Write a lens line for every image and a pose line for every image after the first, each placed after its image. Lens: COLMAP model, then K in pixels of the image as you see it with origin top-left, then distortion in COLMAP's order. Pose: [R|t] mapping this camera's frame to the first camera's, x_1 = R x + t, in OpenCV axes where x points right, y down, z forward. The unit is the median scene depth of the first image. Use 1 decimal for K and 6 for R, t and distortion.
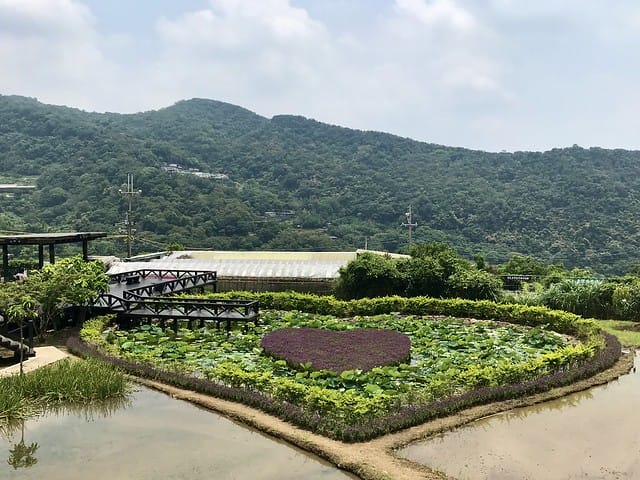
lens RADIAL K [[692.8, 0, 323.5], [0, 692.8, 238.2], [0, 0, 1]] dist [0.157526, -0.531285]
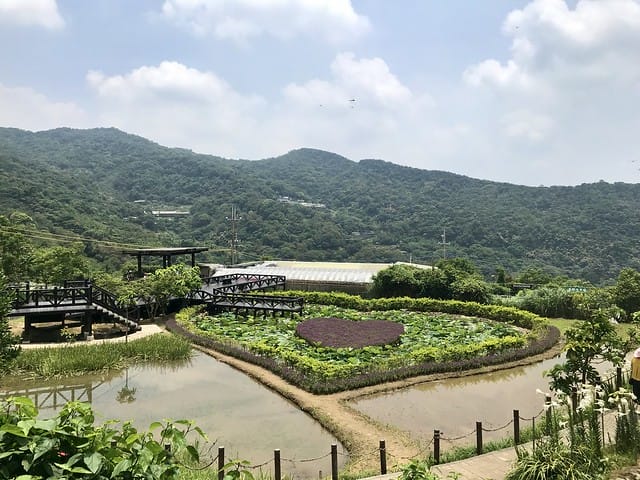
lens RADIAL K [[526.6, 0, 322.8], [0, 526.6, 236.8], [0, 0, 1]] dist [0.043434, -0.065310]
pose [[0.989558, 0.008748, -0.143866, 0.051452], [-0.012876, 0.999531, -0.027787, -0.002160], [0.143556, 0.029350, 0.989207, -0.026907]]
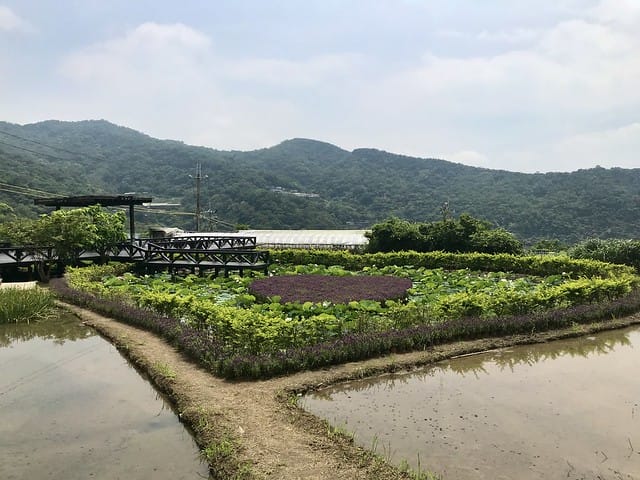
lens RADIAL K [[526.6, 0, 322.8], [0, 526.6, 236.8], [0, 0, 1]] dist [0.043434, -0.065310]
pose [[0.990969, -0.002305, -0.134073, 0.045455], [0.000478, 0.999907, -0.013662, 0.042087], [0.134092, 0.013474, 0.990877, 0.133545]]
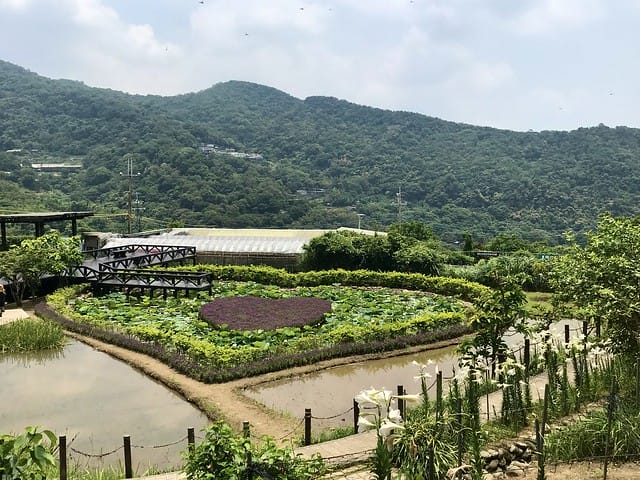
lens RADIAL K [[668.1, 0, 322.8], [0, 668.1, 239.6], [0, 0, 1]] dist [0.130367, -0.421833]
pose [[0.998652, 0.003855, -0.051758, 0.075587], [-0.001978, 0.999340, 0.036268, -0.002386], [0.051863, -0.036117, 0.998001, -0.045892]]
